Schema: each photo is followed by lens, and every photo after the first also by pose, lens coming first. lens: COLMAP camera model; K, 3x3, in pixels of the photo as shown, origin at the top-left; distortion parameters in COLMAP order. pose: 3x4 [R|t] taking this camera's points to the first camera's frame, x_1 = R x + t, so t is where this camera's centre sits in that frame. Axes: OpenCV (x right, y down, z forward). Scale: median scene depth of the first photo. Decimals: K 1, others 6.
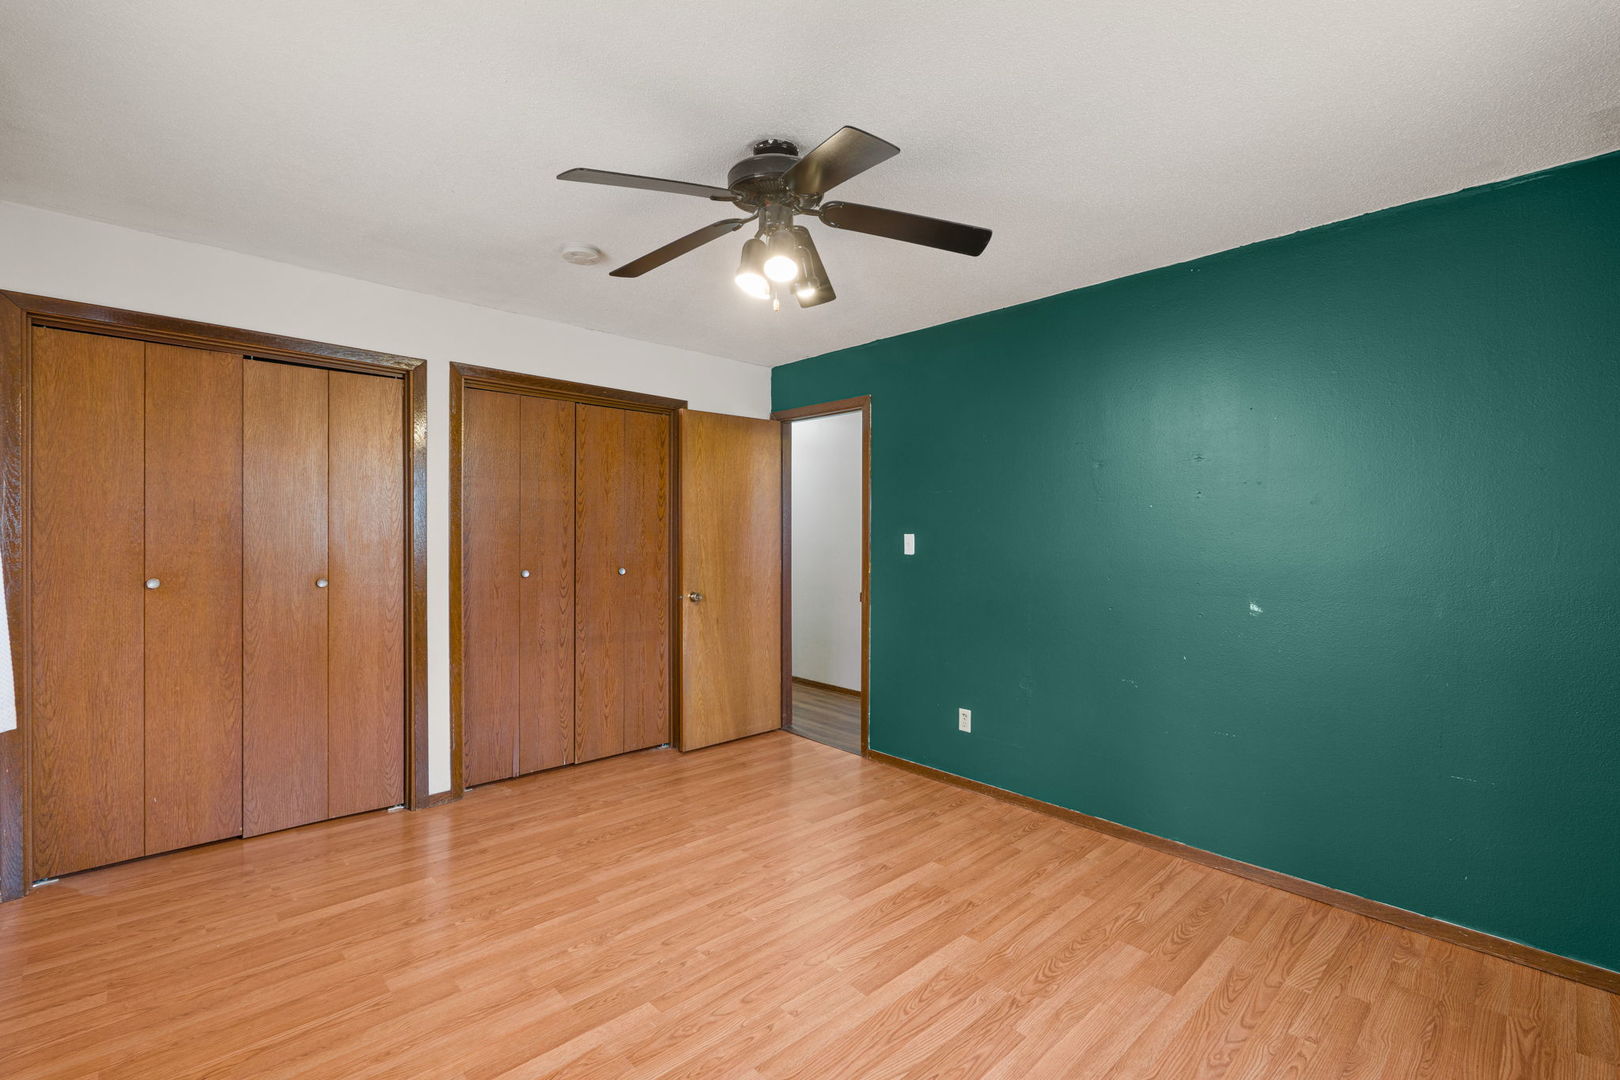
lens RADIAL K [[712.4, 0, 804.7], [0, 712.4, 541.9], [0, 0, 1]] dist [-0.002177, -0.000162]
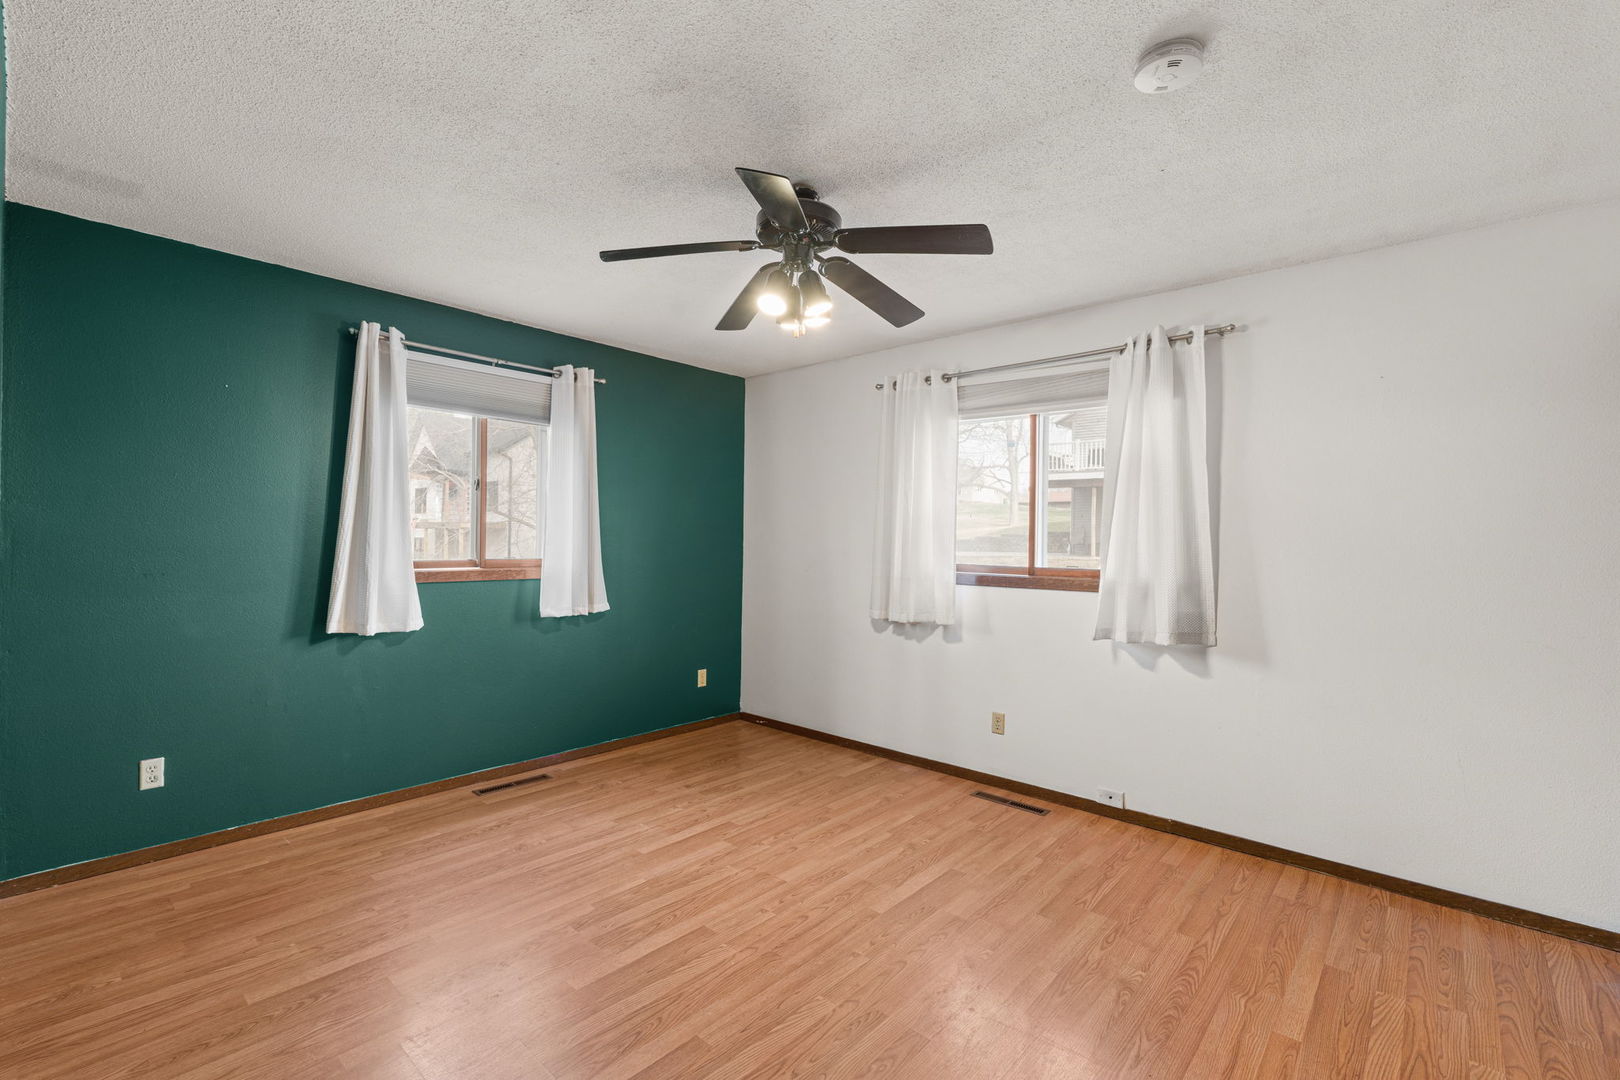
lens RADIAL K [[712.4, 0, 804.7], [0, 712.4, 541.9], [0, 0, 1]] dist [-0.002177, -0.000162]
pose [[-0.995873, -0.023023, -0.087791, 0.036466], [-0.024341, 0.999606, 0.013967, -0.017164], [0.087434, 0.016046, -0.996041, 2.076539]]
